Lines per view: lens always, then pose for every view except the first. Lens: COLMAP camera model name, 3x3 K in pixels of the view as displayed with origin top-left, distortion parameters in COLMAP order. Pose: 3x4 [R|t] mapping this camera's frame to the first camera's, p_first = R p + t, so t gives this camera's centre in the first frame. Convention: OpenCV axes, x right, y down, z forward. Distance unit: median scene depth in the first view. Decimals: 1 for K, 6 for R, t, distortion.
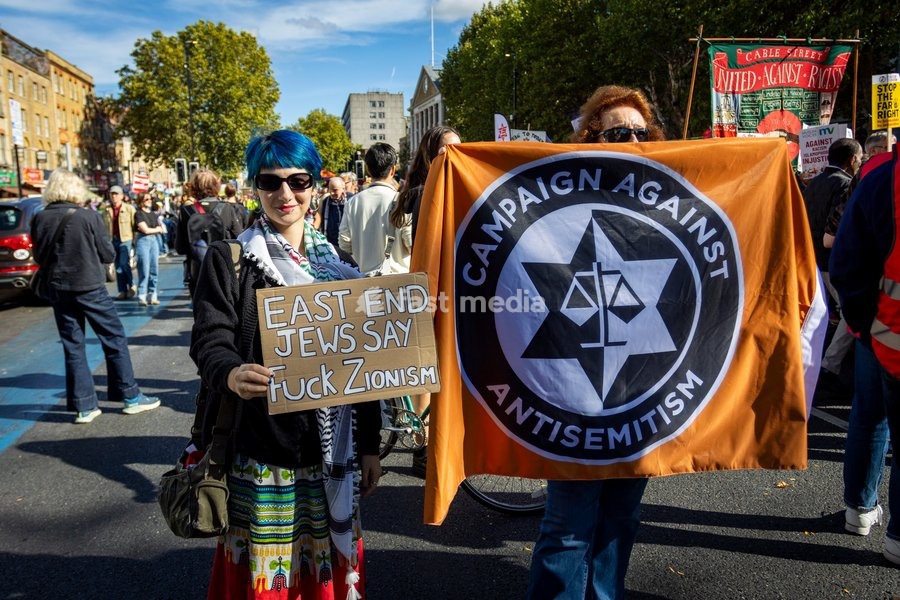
lens RADIAL K [[724.8, 0, 450.0], [0, 724.8, 300.0], [0, 0, 1]] dist [-0.006890, 0.000263]
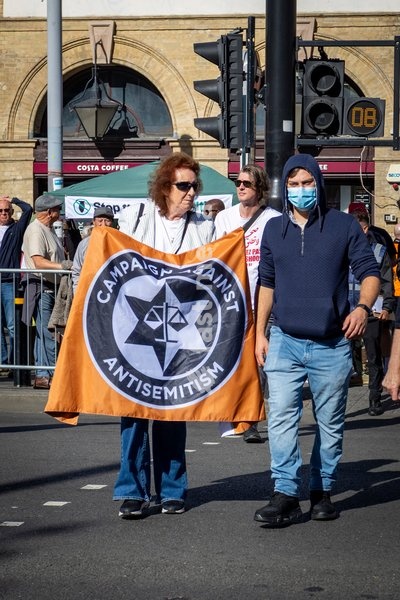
lens RADIAL K [[483.2, 0, 200.0], [0, 483.2, 300.0], [0, 0, 1]] dist [-0.006890, 0.000263]
pose [[0.962675, 0.032869, 0.268655, -0.047169], [-0.017212, 0.998024, -0.060429, 0.034273], [-0.270111, 0.053550, 0.961339, -0.254773]]
